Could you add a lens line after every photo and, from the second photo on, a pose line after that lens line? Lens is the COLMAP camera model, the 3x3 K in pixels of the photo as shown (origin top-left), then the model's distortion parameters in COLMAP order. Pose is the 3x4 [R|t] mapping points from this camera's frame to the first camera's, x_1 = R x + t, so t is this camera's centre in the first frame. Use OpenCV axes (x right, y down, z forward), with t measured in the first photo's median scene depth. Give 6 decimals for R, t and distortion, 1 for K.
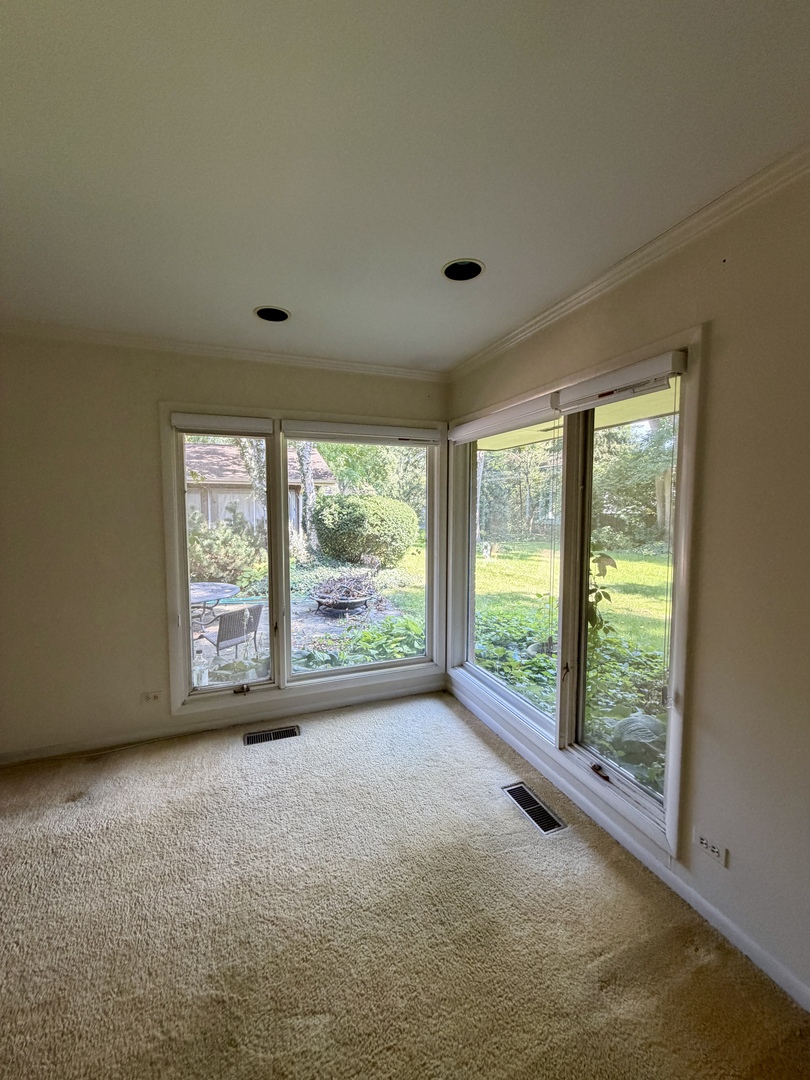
lens RADIAL K [[430.3, 0, 403.6], [0, 430.3, 544.3], [0, 0, 1]] dist [-0.001270, 0.001008]
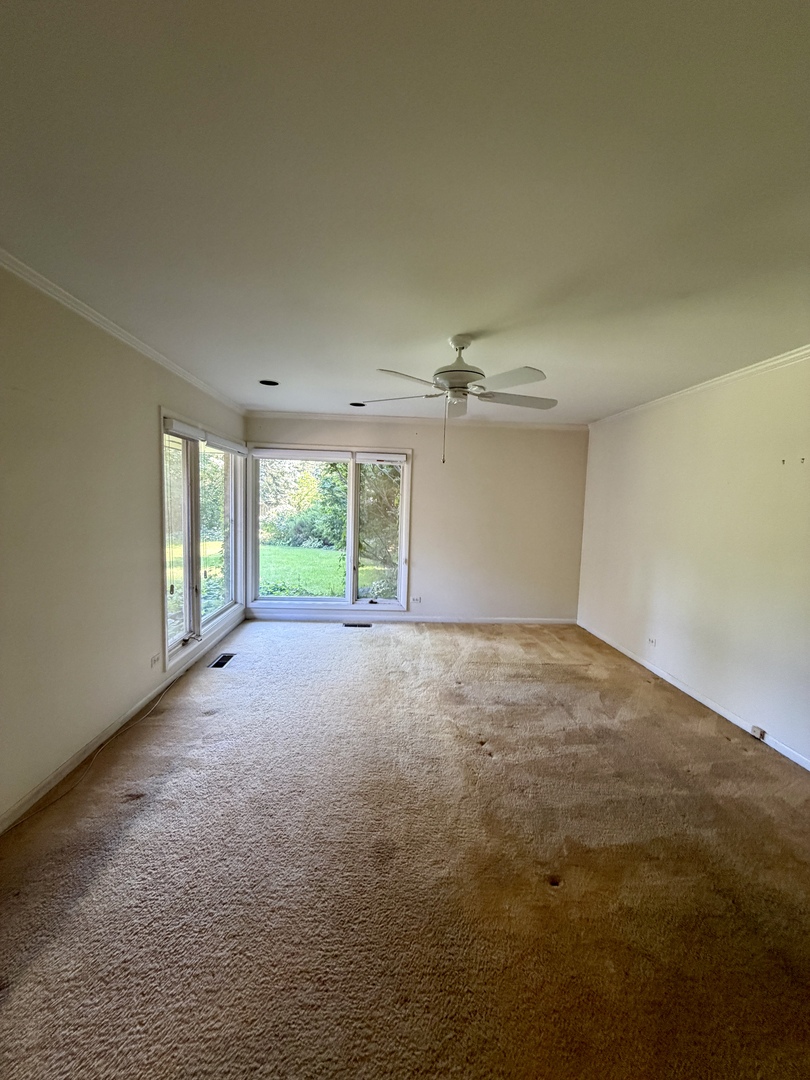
lens RADIAL K [[430.3, 0, 405.2], [0, 430.3, 537.8], [0, 0, 1]] dist [-0.001270, 0.001008]
pose [[0.297187, -0.061443, 0.952840, -1.844853], [0.056391, 0.997315, 0.046723, 0.027453], [-0.953153, 0.039846, 0.299854, 0.016820]]
